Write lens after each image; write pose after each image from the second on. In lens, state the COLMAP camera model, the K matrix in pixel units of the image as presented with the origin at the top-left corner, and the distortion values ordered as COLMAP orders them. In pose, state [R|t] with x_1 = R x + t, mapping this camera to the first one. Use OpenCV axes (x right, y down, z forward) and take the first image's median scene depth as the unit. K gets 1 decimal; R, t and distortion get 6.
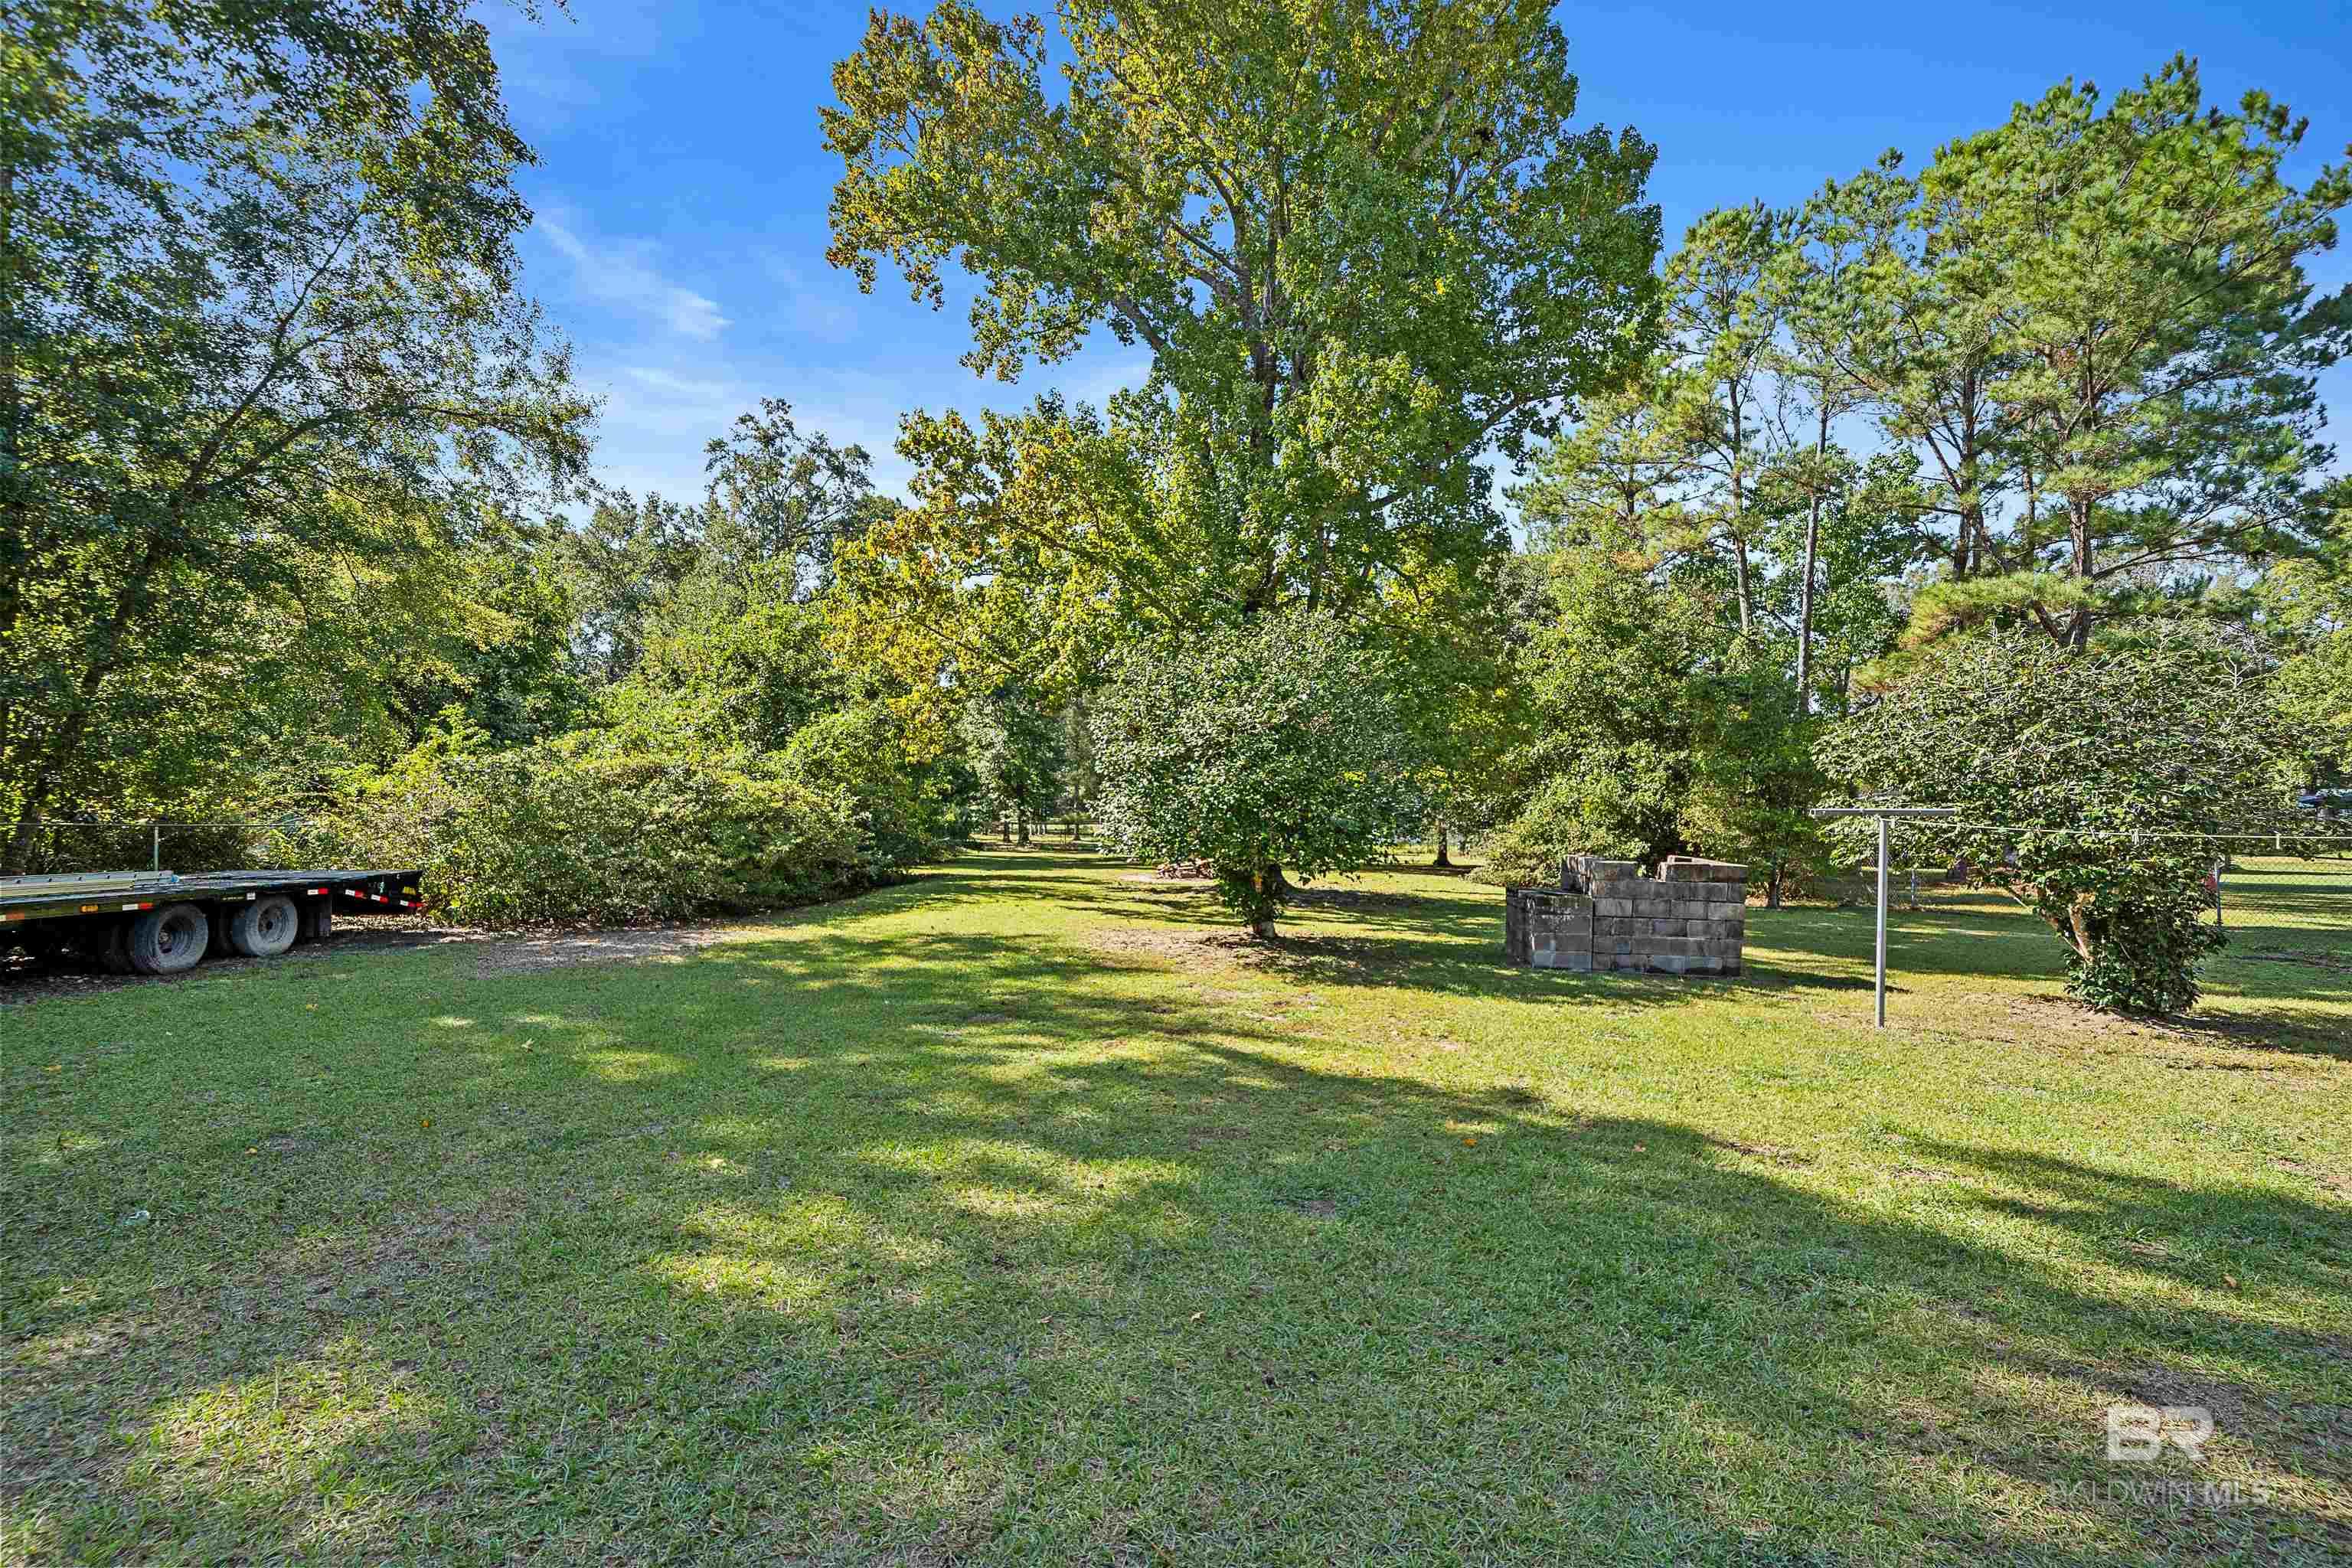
lens RADIAL K [[1003.1, 0, 1174.8], [0, 1003.1, 800.6], [0, 0, 1]] dist [0.002154, 0.000043]
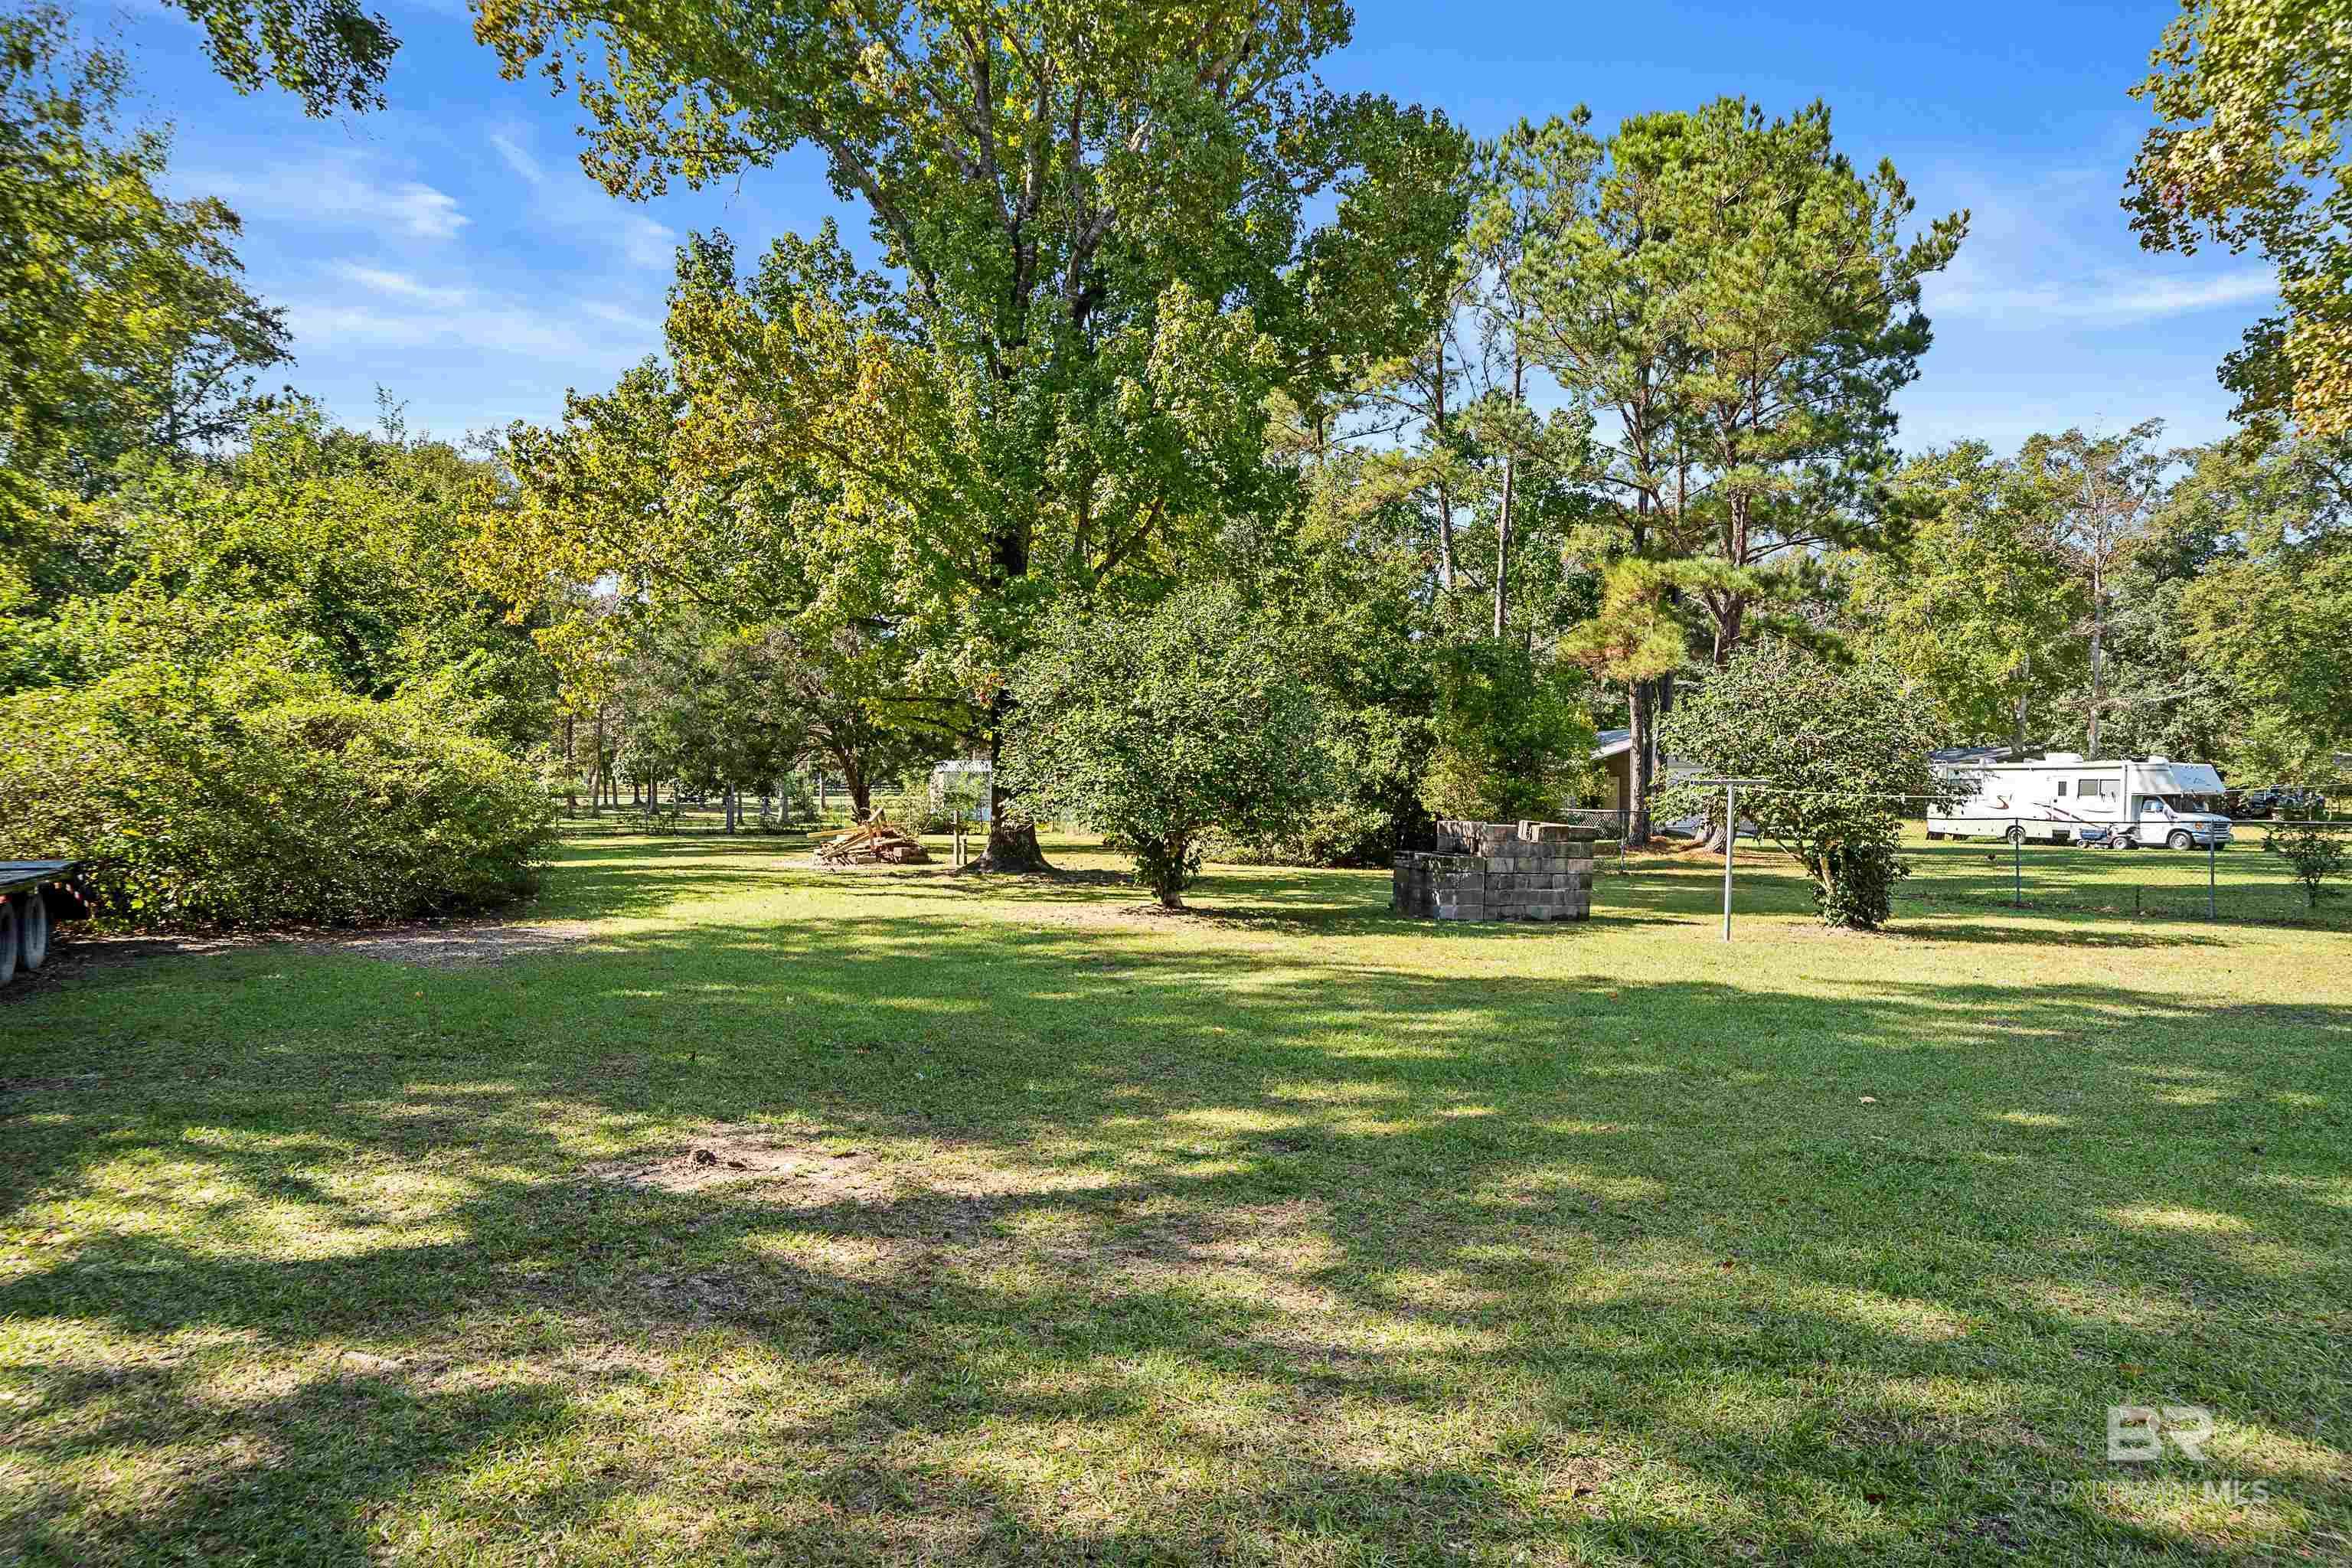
lens RADIAL K [[1431.6, 0, 1176.2], [0, 1431.6, 780.3], [0, 0, 1]] dist [0.018981, 0.002664]
pose [[0.914733, -0.000736, 0.404059, -0.275426], [-0.004064, 0.999931, 0.011023, -0.003264], [-0.404039, -0.011725, 0.914667, -0.168521]]
